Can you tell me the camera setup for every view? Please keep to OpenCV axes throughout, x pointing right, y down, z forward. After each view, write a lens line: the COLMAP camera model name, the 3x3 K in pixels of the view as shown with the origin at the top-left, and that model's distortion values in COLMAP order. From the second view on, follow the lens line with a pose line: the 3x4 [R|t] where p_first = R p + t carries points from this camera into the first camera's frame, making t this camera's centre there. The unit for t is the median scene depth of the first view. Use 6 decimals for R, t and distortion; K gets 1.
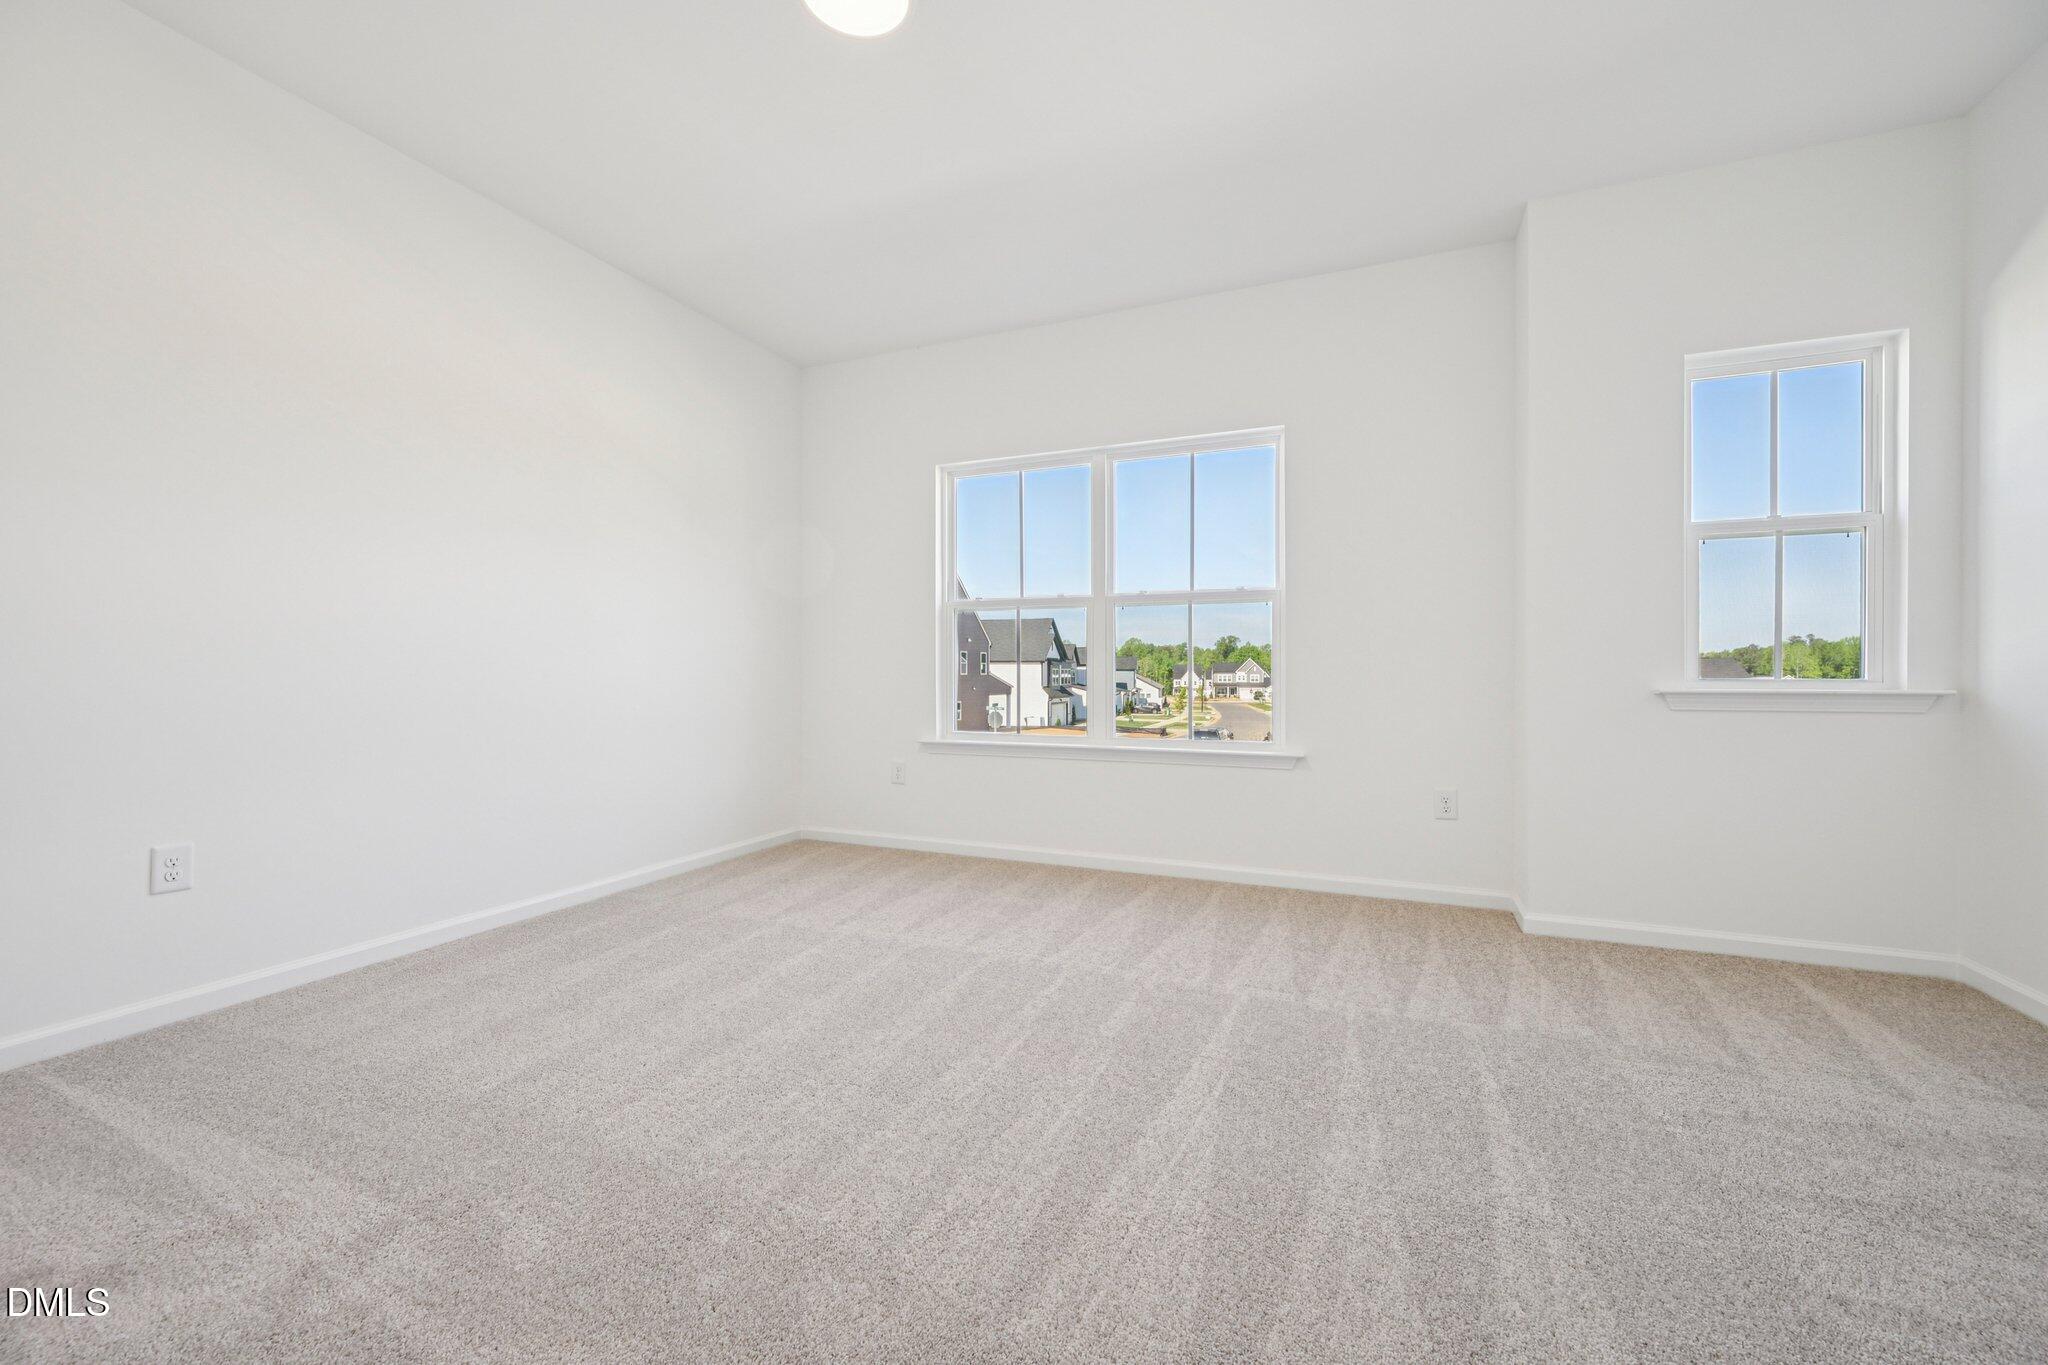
lens RADIAL K [[801.0, 0, 1025.7], [0, 801.0, 691.0], [0, 0, 1]] dist [0.000238, -0.000055]
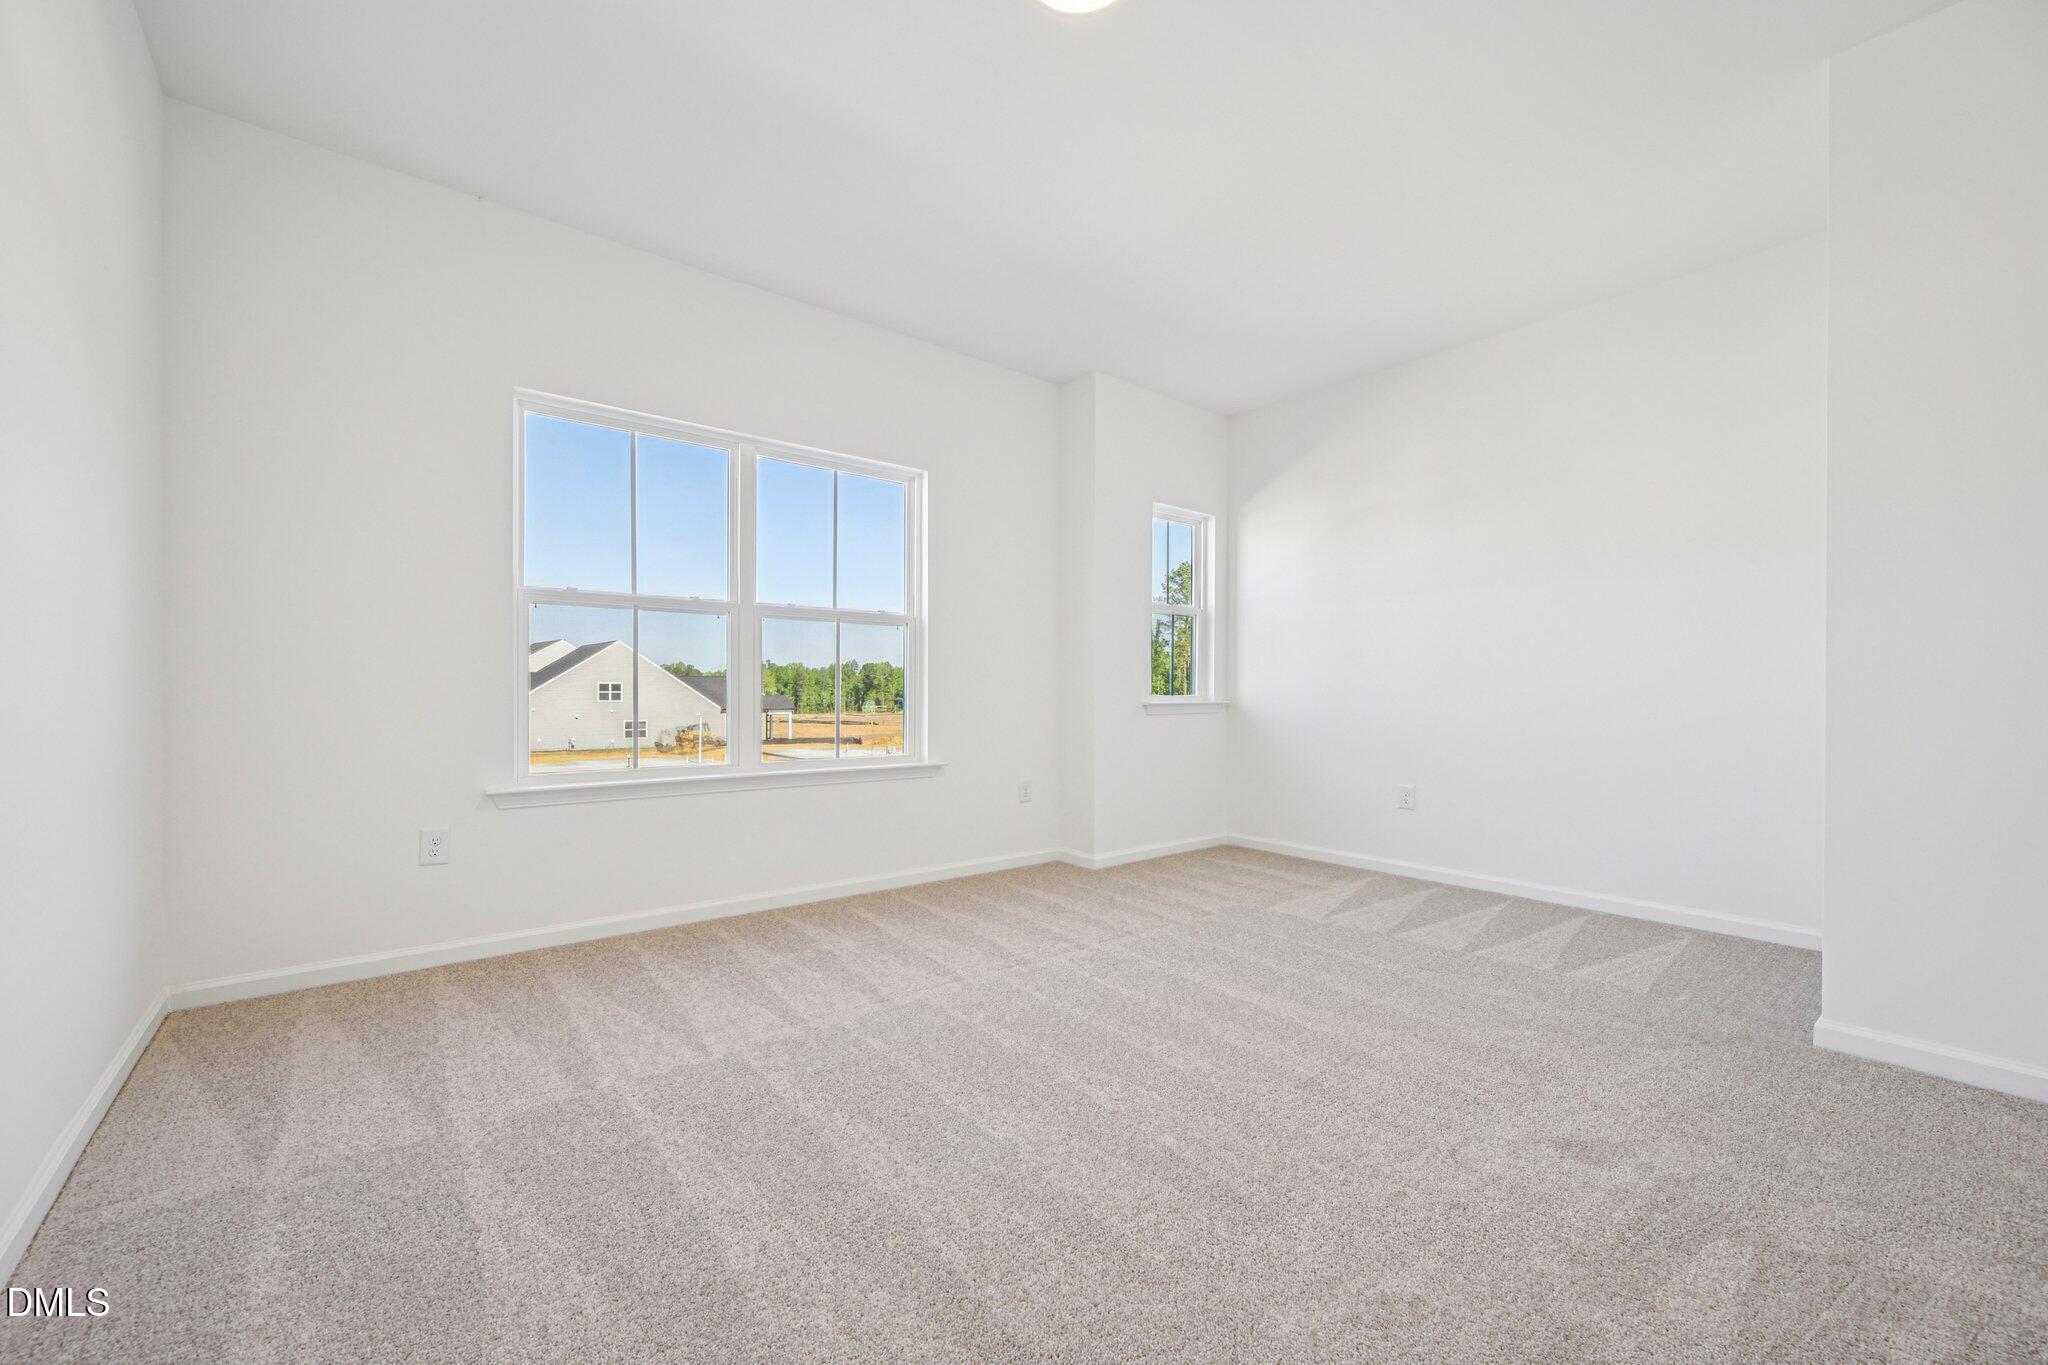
lens RADIAL K [[801.0, 0, 1025.7], [0, 801.0, 691.0], [0, 0, 1]] dist [0.000238, -0.000055]
pose [[0.459382, 0.003752, 0.888231, -0.620028], [0.011355, 0.999885, -0.010097, -0.010626], [-0.888166, 0.014724, 0.459286, 0.359042]]
